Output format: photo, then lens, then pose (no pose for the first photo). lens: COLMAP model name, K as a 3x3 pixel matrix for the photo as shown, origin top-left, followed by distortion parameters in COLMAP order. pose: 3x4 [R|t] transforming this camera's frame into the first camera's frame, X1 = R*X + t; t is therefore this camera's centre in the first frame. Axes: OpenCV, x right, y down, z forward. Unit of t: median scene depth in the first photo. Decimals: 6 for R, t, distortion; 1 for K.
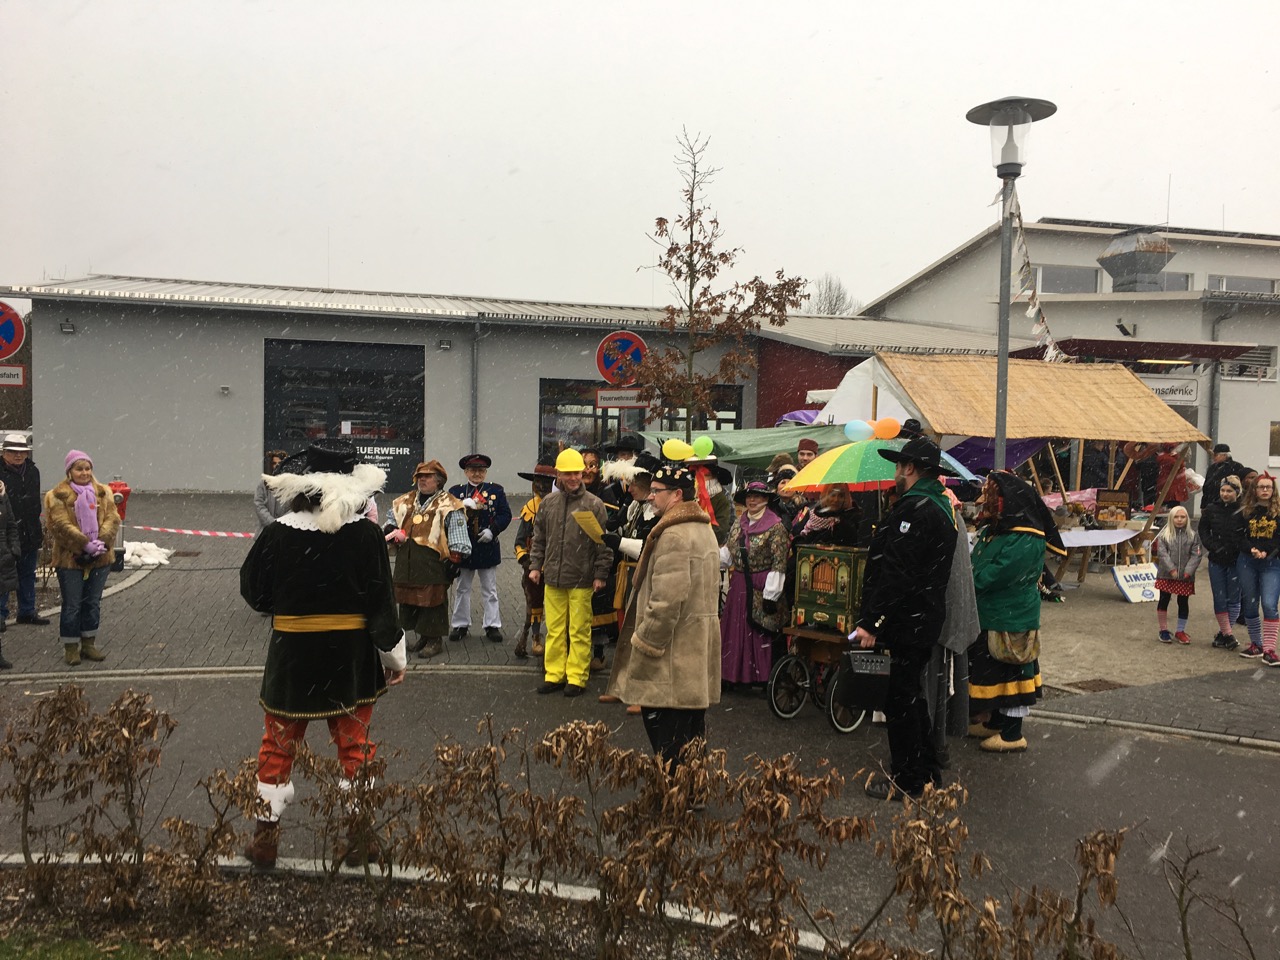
lens RADIAL K [[1093.8, 0, 646.9], [0, 1093.8, 495.9], [0, 0, 1]] dist [0.047100, -0.001640]
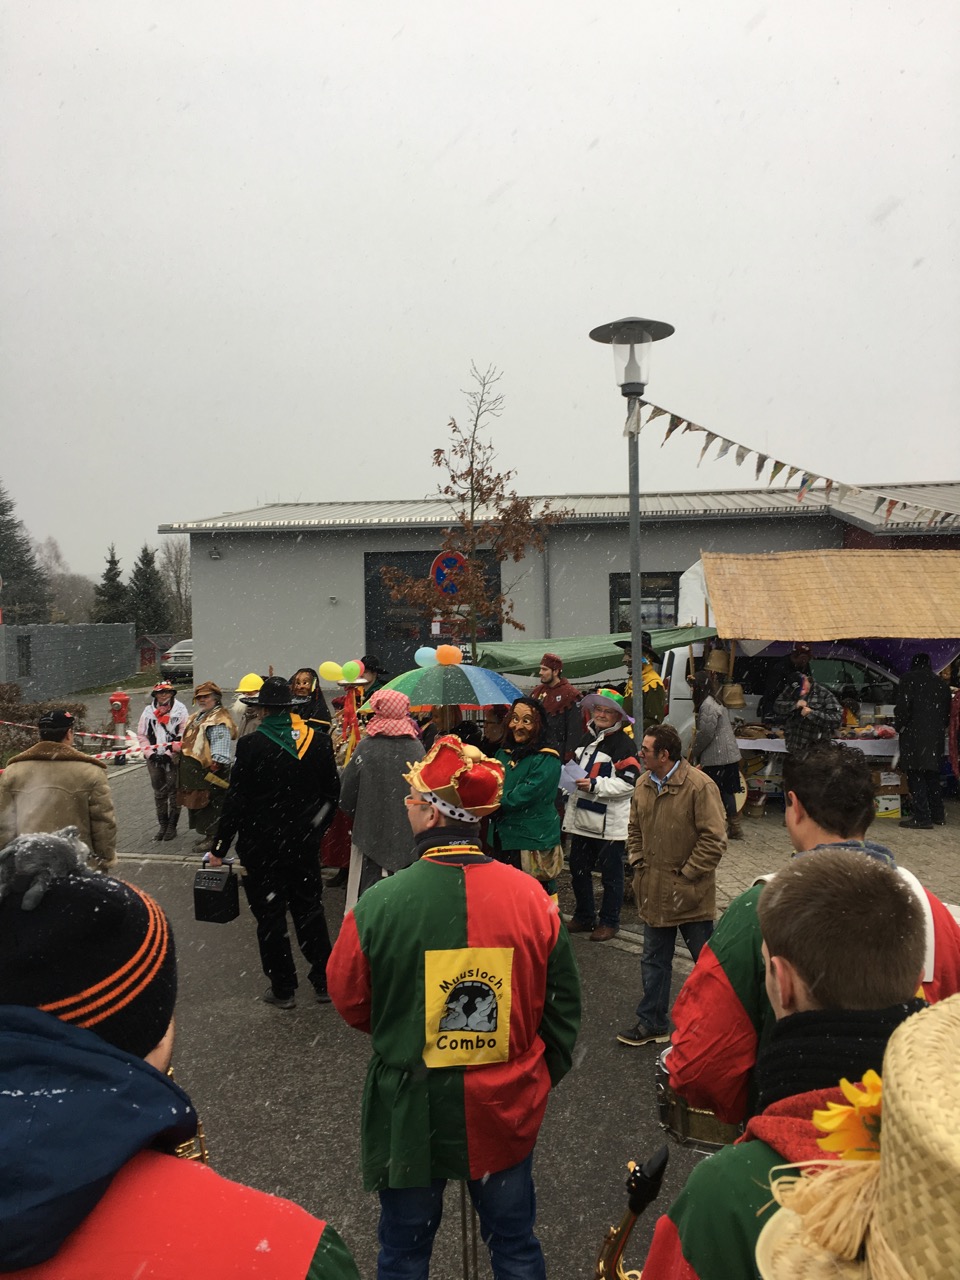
lens RADIAL K [[1093.8, 0, 480.0], [0, 1093.8, 640.0], [0, 0, 1]] dist [0.047100, -0.001640]
pose [[0.930359, -0.032031, -0.365249, 0.439860], [0.019668, 0.999102, -0.037520, -0.024083], [0.366123, 0.027723, 0.930153, 0.012607]]
